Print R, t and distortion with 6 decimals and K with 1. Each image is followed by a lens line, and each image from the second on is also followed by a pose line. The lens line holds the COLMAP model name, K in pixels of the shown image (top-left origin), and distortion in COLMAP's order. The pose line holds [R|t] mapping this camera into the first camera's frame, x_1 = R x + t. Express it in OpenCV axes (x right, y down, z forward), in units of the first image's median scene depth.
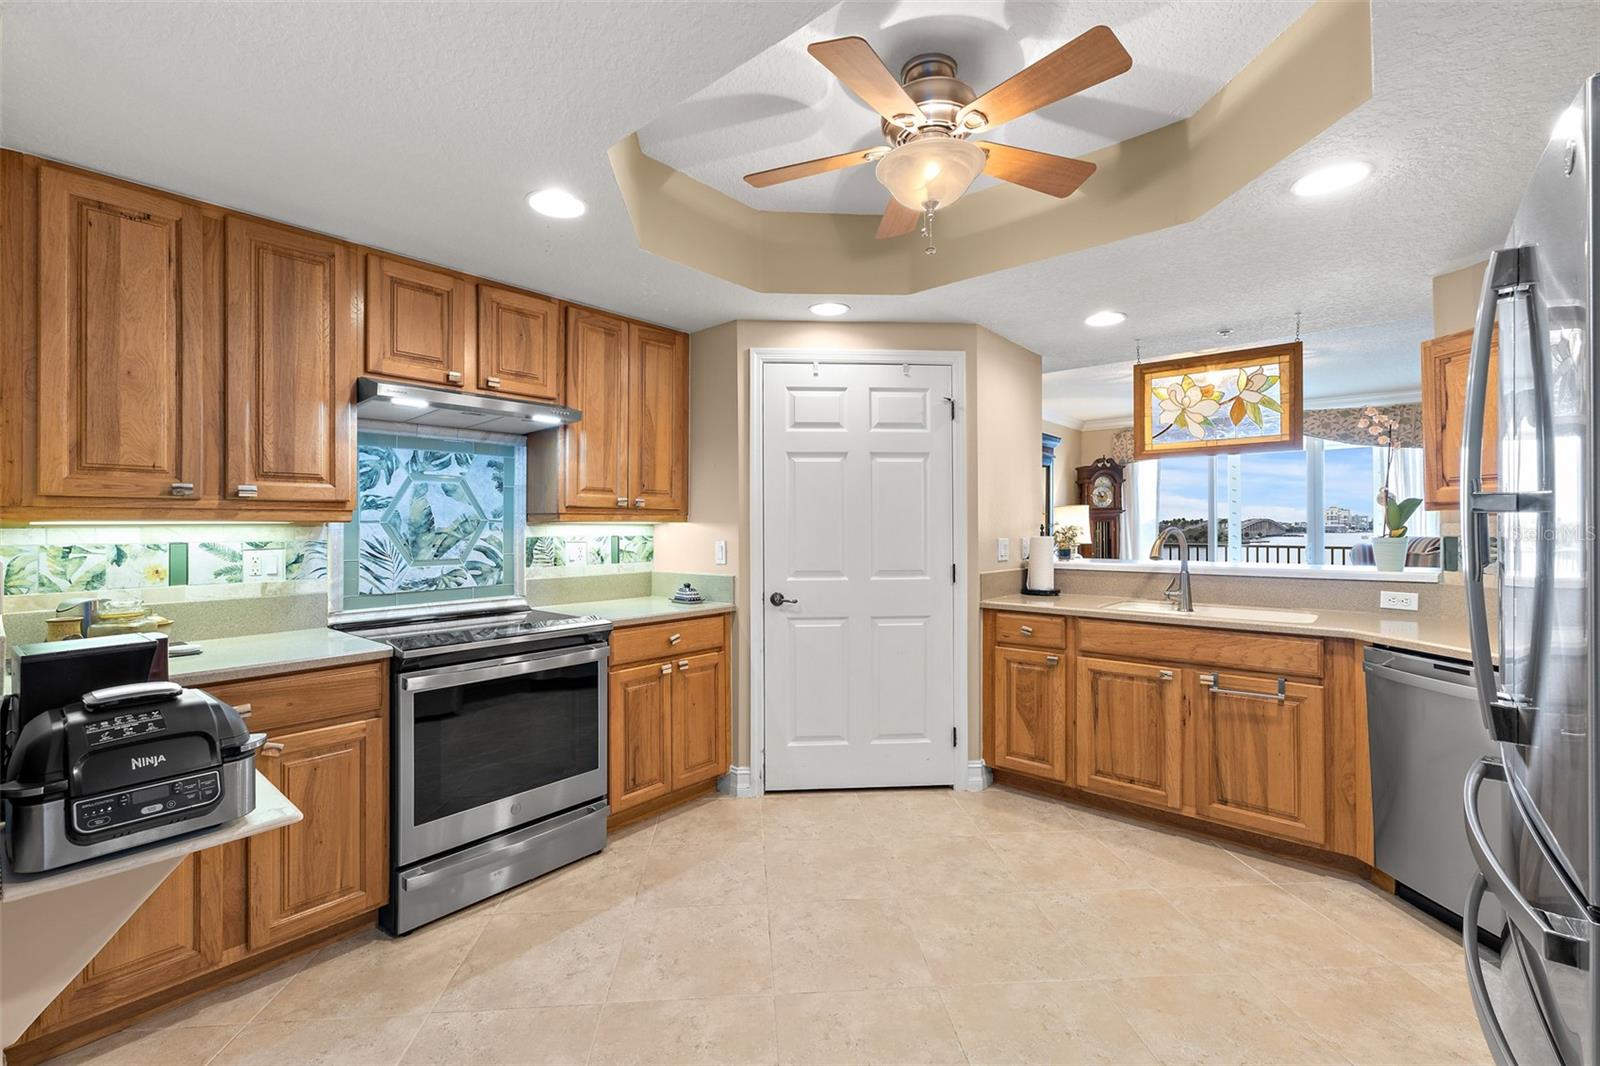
lens RADIAL K [[681.2, 0, 782.6], [0, 681.2, 525.3], [0, 0, 1]] dist [0.002160, 0.000267]
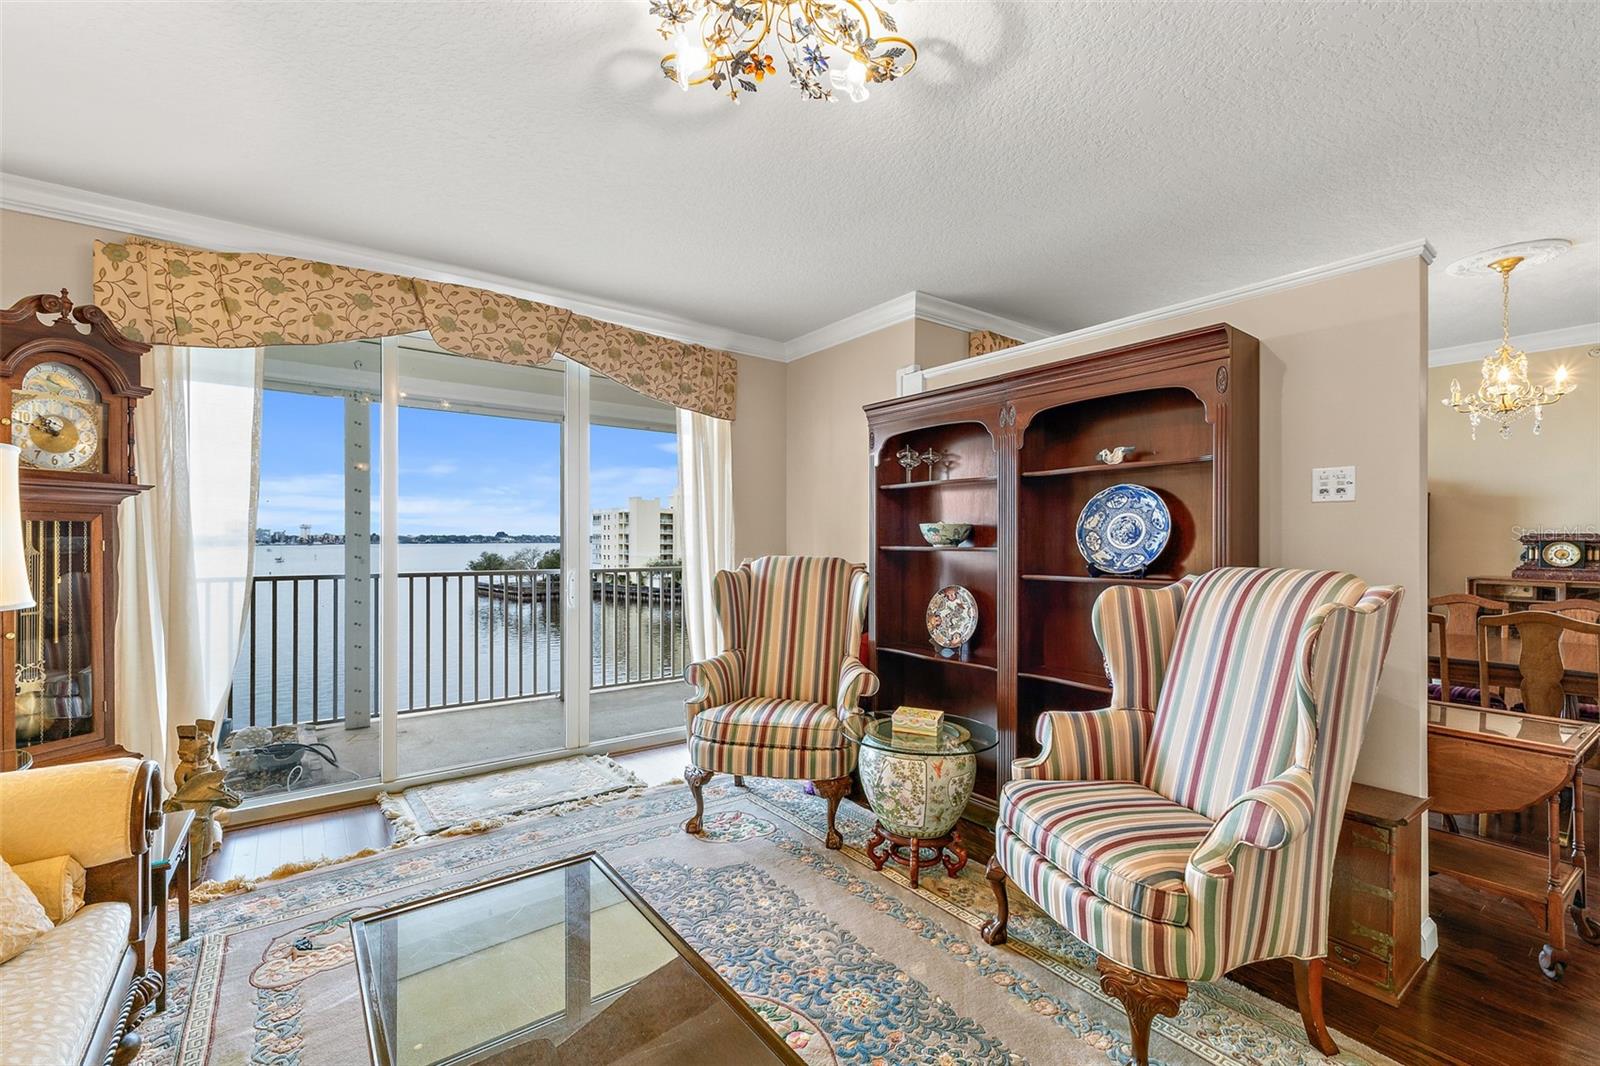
lens RADIAL K [[688.5, 0, 800.0], [0, 688.5, 533.0], [0, 0, 1]] dist [0.002833, 0.000086]
pose [[0.201833, 0.012117, 0.979345, 0.642128], [-0.004444, 0.999925, -0.011456, 0.004970], [-0.979410, -0.002040, 0.201871, 1.640089]]
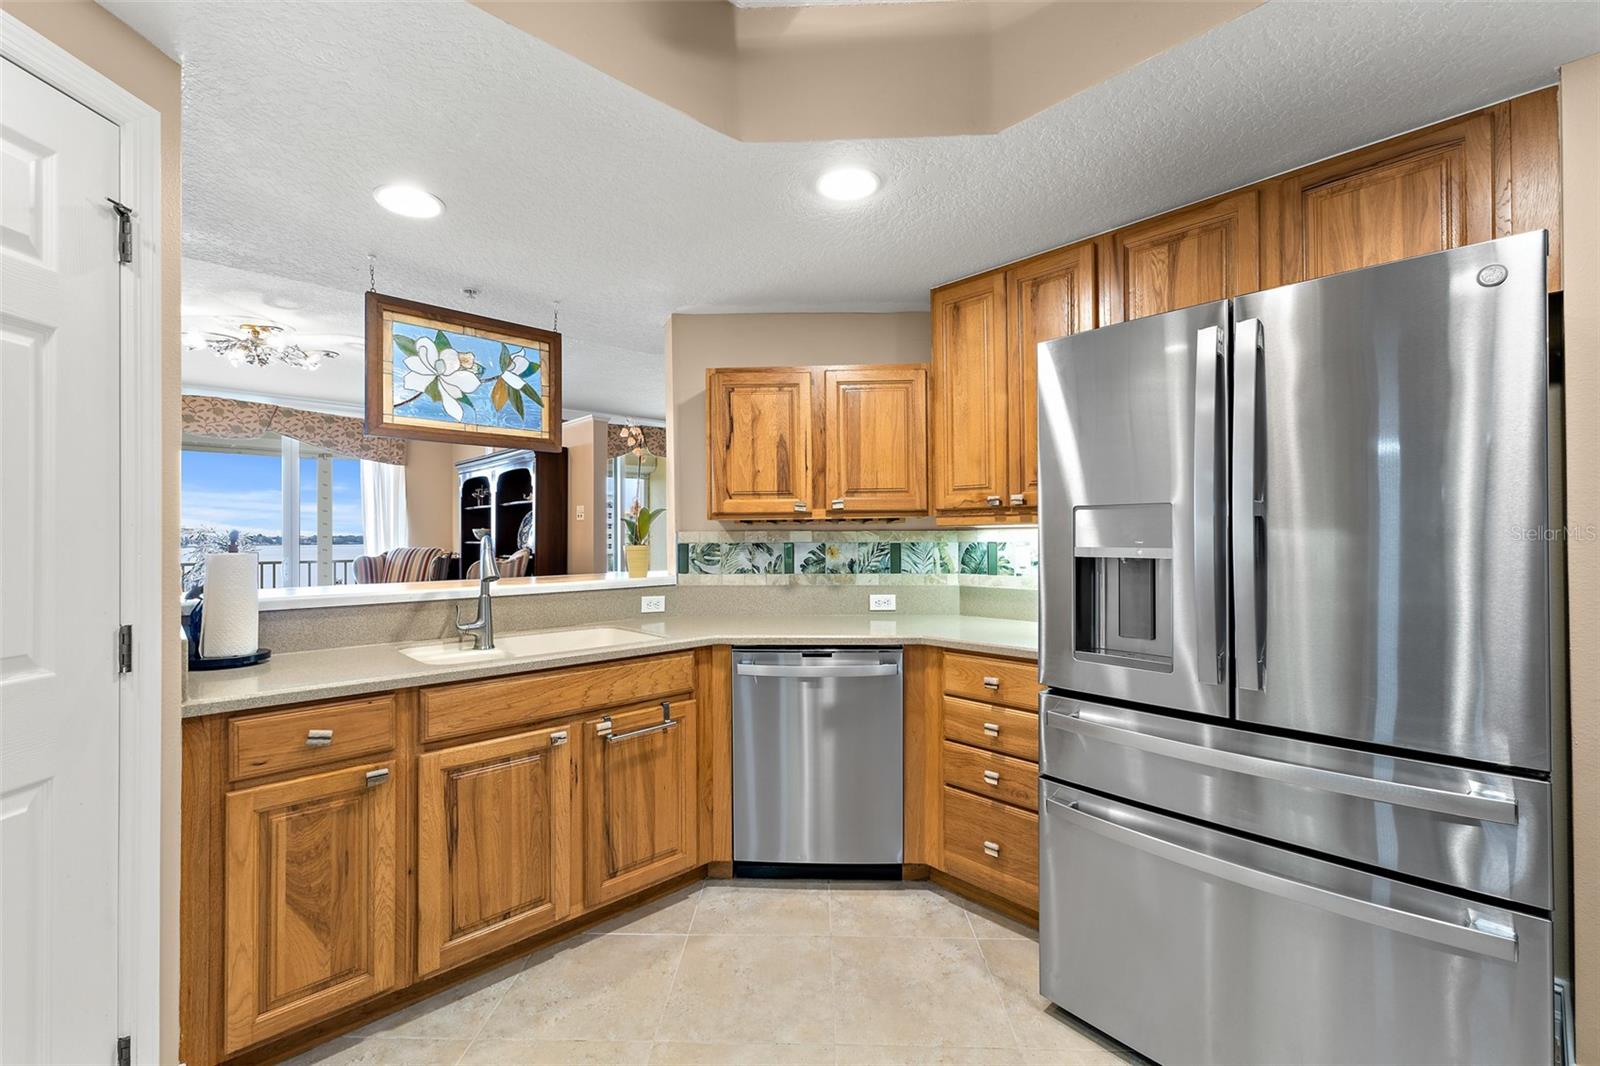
lens RADIAL K [[676.9, 0, 797.0], [0, 676.9, 534.2], [0, 0, 1]] dist [0.003721, -0.000456]
pose [[0.085686, 0.006434, 0.996301, -0.114993], [0.003805, 0.999970, -0.006785, 0.007743], [-0.996315, 0.004372, 0.085658, 0.599569]]
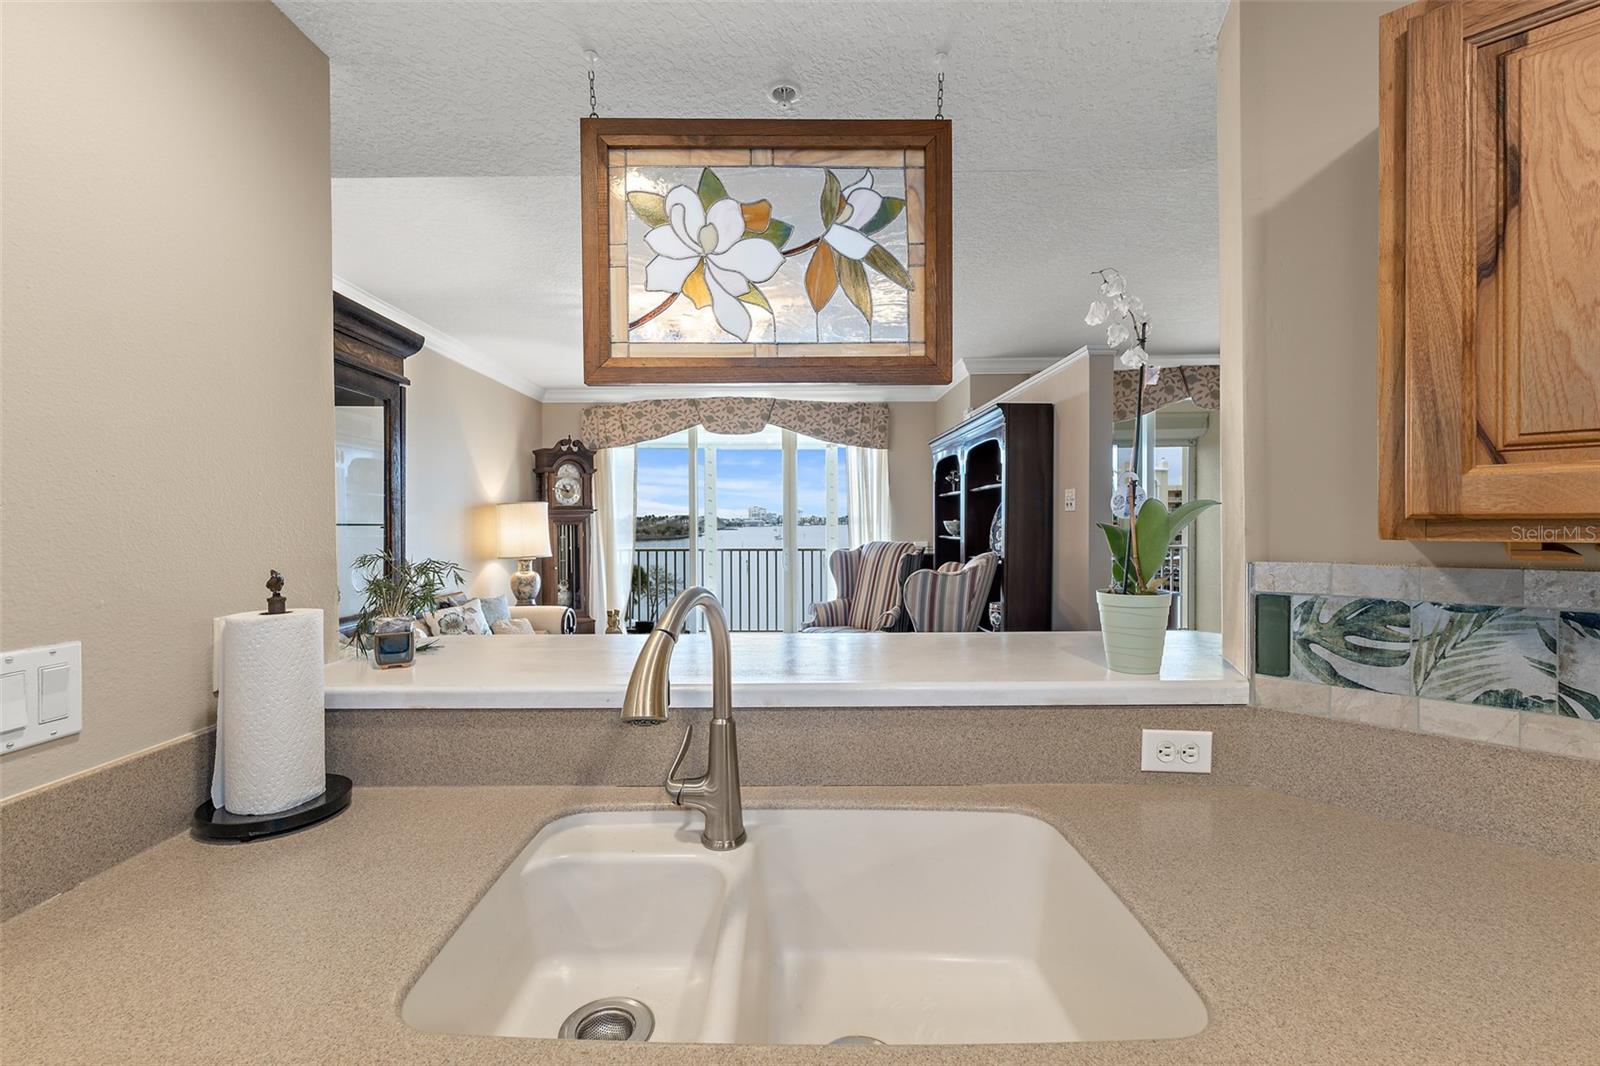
lens RADIAL K [[681.2, 0, 782.6], [0, 681.2, 525.3], [0, 0, 1]] dist [0.002160, 0.000267]
pose [[0.752085, -0.006812, 0.659031, 0.402480], [0.002859, 0.999971, 0.007074, -0.024493], [-0.659060, -0.003436, 0.752083, 0.743530]]
